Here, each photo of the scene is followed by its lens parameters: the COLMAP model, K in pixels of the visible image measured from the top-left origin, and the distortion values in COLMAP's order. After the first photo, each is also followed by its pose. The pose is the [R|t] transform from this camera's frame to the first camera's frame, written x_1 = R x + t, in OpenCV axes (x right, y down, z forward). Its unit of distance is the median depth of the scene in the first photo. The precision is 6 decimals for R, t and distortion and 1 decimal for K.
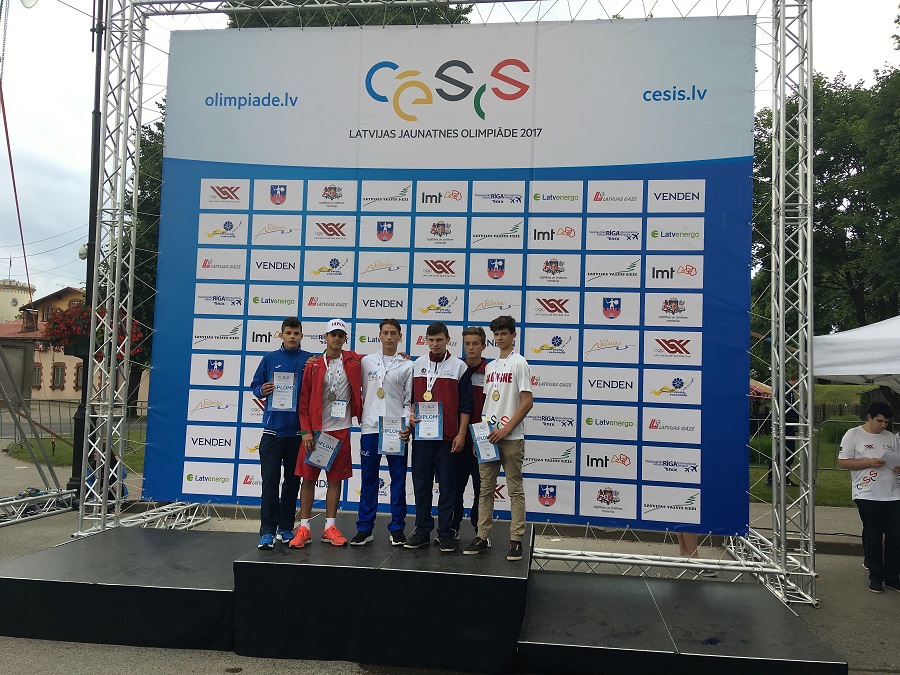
lens RADIAL K [[752.7, 0, 449.2], [0, 752.7, 344.5], [0, 0, 1]] dist [0.091678, -0.138933]
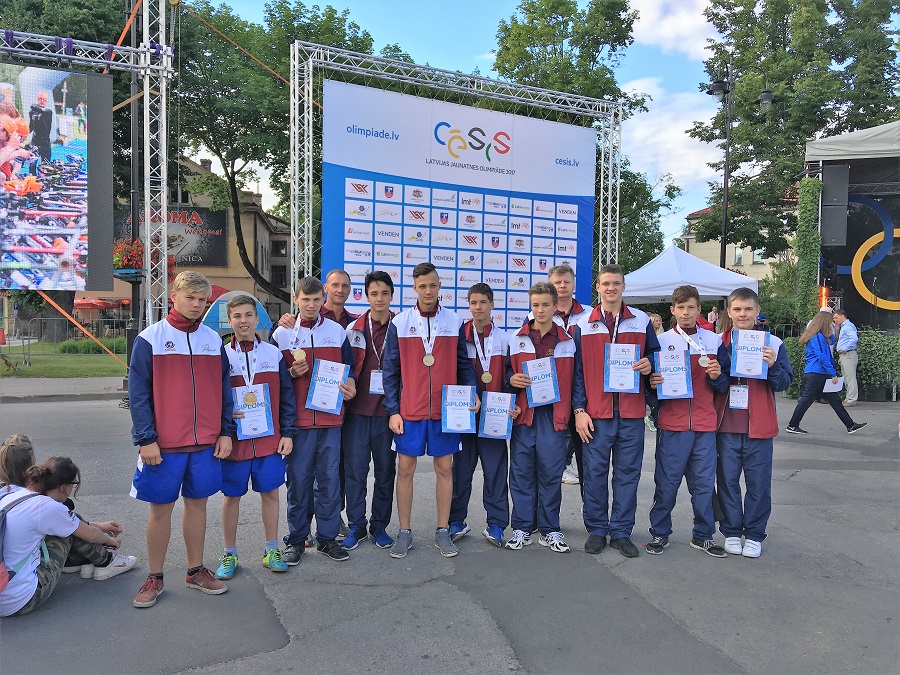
lens RADIAL K [[752.7, 0, 449.2], [0, 752.7, 344.5], [0, 0, 1]] dist [0.091678, -0.138933]
pose [[0.790666, -0.045076, 0.610587, -1.198938], [-0.022560, 0.994464, 0.102629, -0.033966], [-0.611833, -0.094921, 0.785271, -0.464891]]
